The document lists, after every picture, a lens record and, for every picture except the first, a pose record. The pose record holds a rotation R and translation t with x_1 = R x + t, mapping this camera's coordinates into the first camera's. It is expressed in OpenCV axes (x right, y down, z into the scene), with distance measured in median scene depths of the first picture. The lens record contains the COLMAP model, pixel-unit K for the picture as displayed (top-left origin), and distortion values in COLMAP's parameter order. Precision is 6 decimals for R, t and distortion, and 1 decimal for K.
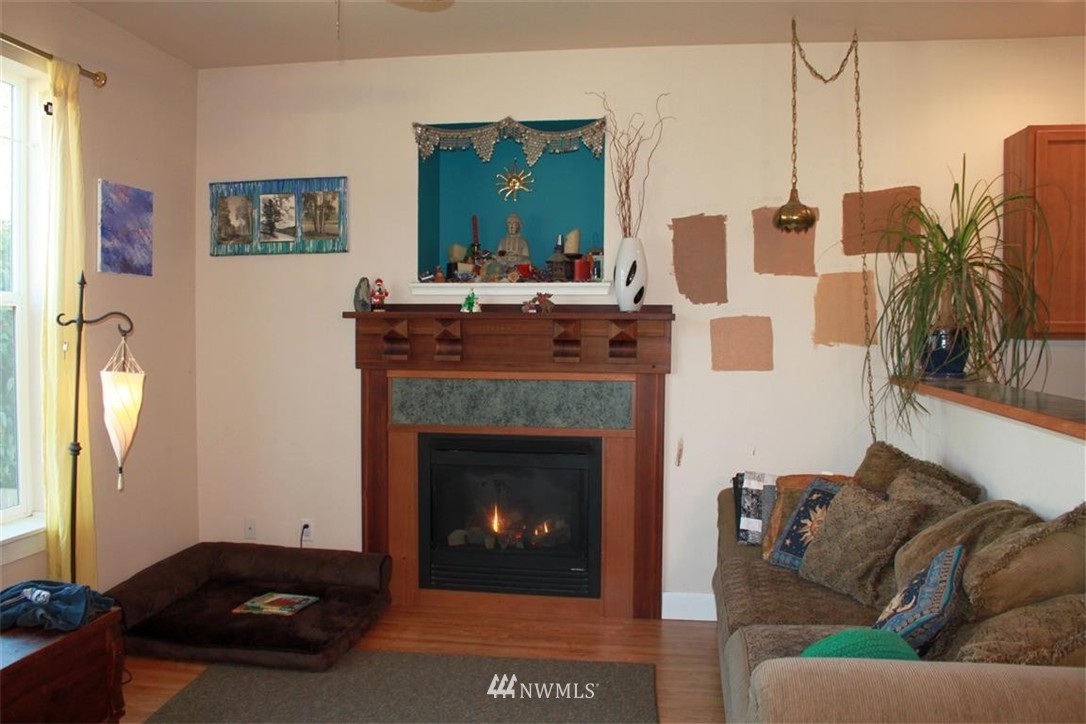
lens RADIAL K [[902.1, 0, 543.0], [0, 902.1, 362.0], [0, 0, 1]] dist [-0.171905, 0.151599]
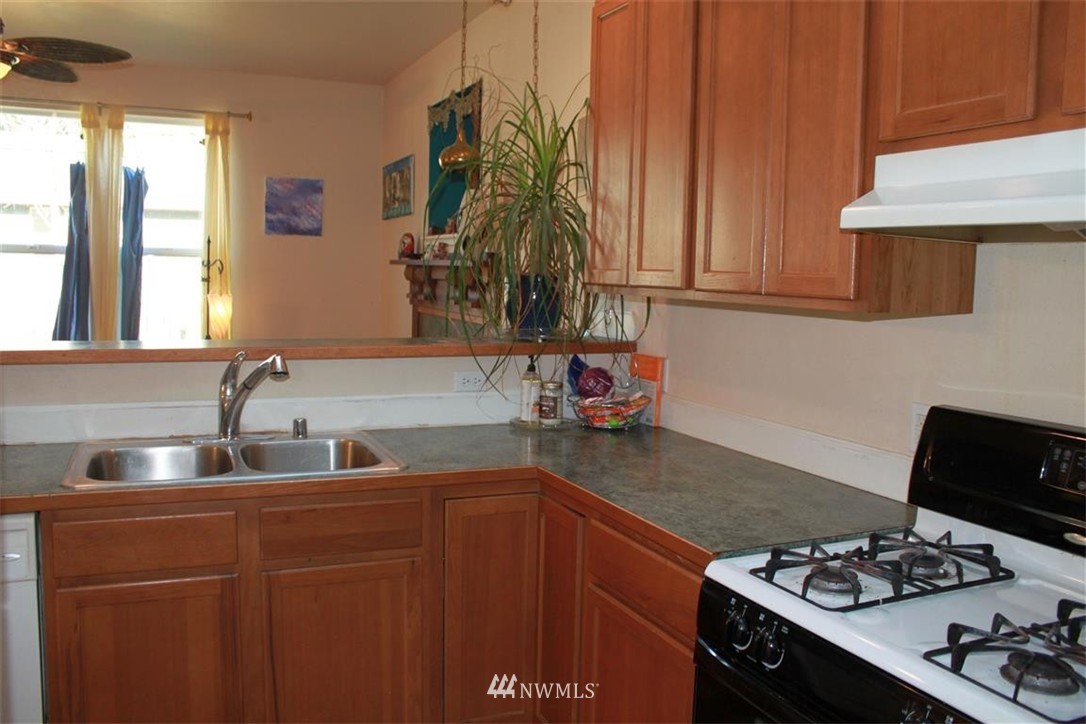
lens RADIAL K [[895.4, 0, 544.9], [0, 895.4, 357.0], [0, 0, 1]] dist [-0.177105, 0.151499]
pose [[0.547920, 0.087225, -0.831971, 0.999597], [-0.057821, 0.996119, 0.066355, -0.013805], [0.834530, 0.011749, 0.550837, 0.472415]]
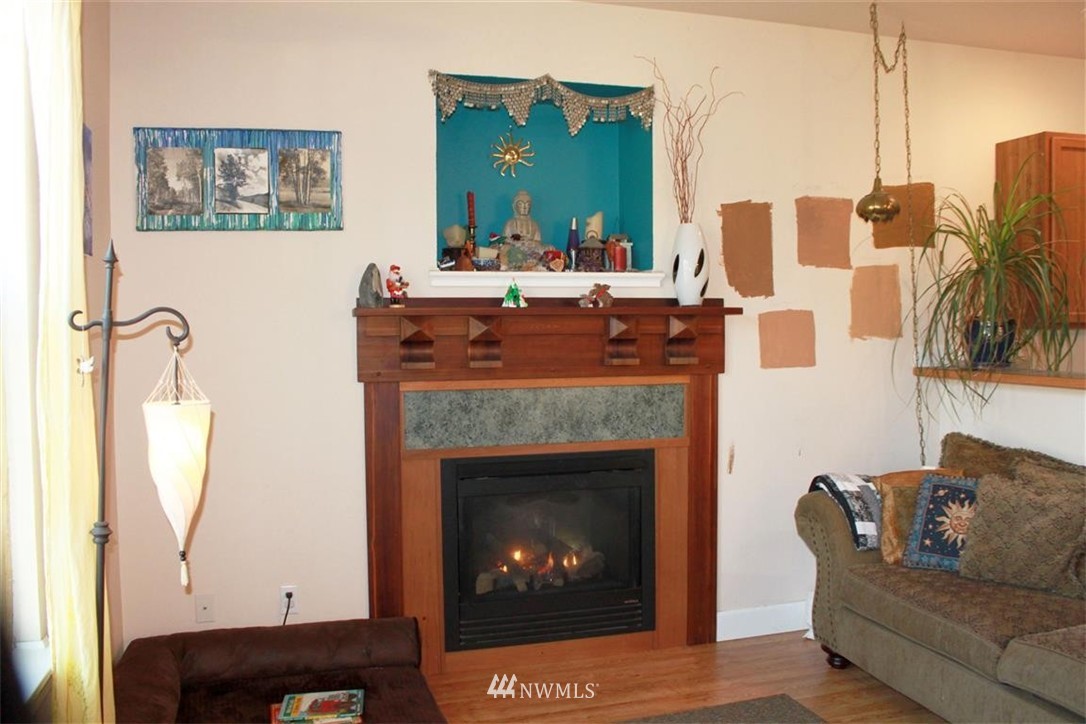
lens RADIAL K [[895.4, 0, 544.9], [0, 895.4, 357.0], [0, 0, 1]] dist [-0.177105, 0.151499]
pose [[0.908555, -0.029240, 0.416742, -0.395603], [0.030740, 0.999523, 0.003112, -0.012065], [-0.416634, 0.009983, 0.909020, 0.251482]]
